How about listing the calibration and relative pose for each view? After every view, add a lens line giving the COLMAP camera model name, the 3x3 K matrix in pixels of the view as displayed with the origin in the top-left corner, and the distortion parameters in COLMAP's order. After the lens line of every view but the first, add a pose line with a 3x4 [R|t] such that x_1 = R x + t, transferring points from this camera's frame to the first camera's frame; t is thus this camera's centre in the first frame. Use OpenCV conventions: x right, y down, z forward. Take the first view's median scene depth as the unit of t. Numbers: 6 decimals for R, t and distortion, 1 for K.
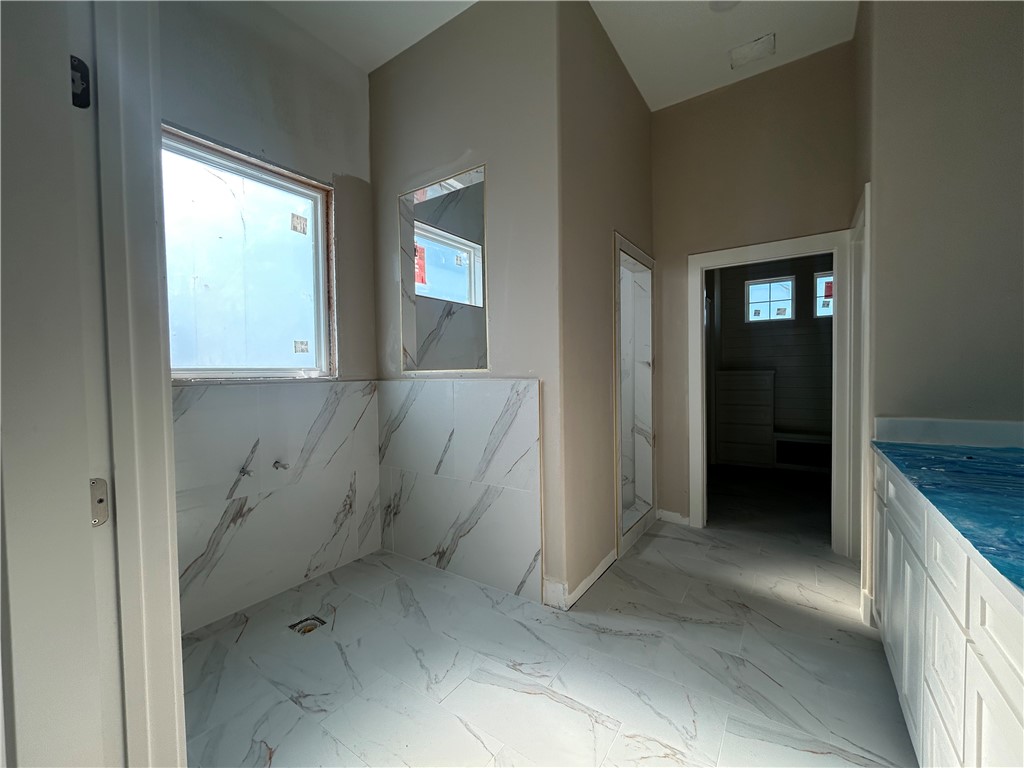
lens RADIAL K [[414.4, 0, 510.0], [0, 414.4, 382.4], [0, 0, 1]] dist [0.000741, -0.000123]
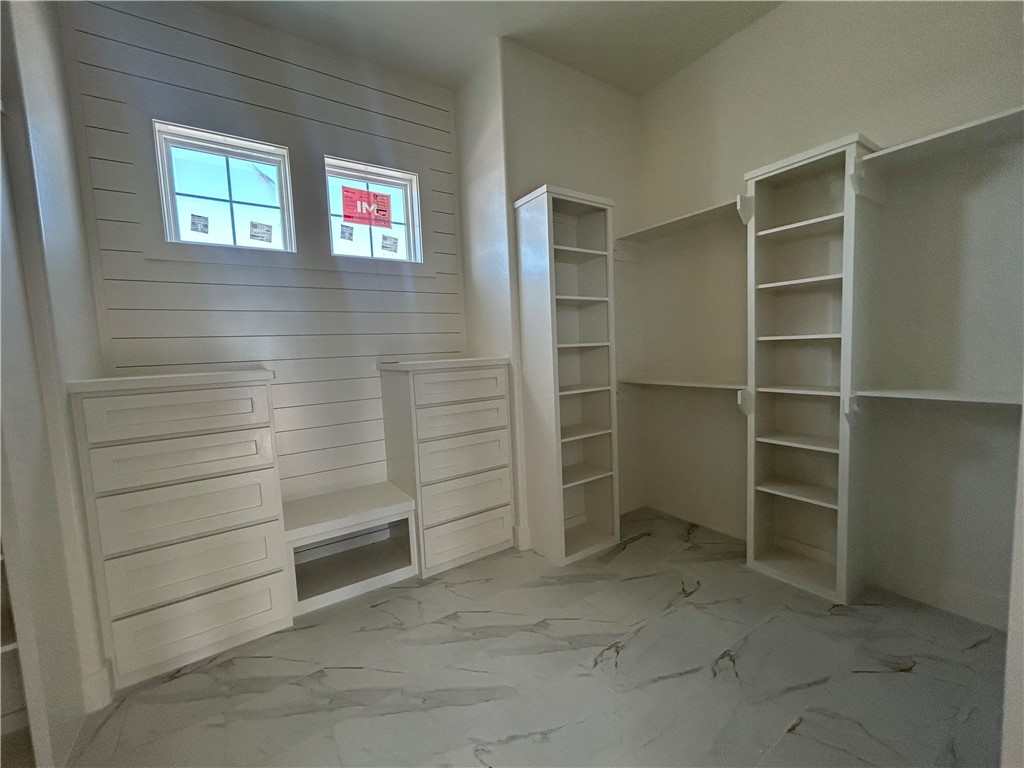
lens RADIAL K [[414.4, 0, 511.7], [0, 414.4, 381.6], [0, 0, 1]] dist [0.000741, -0.000123]
pose [[0.407554, -0.078784, 0.909776, 0.359507], [0.061583, 0.996375, 0.058696, -0.026211], [-0.911102, 0.032105, 0.410928, 0.594643]]
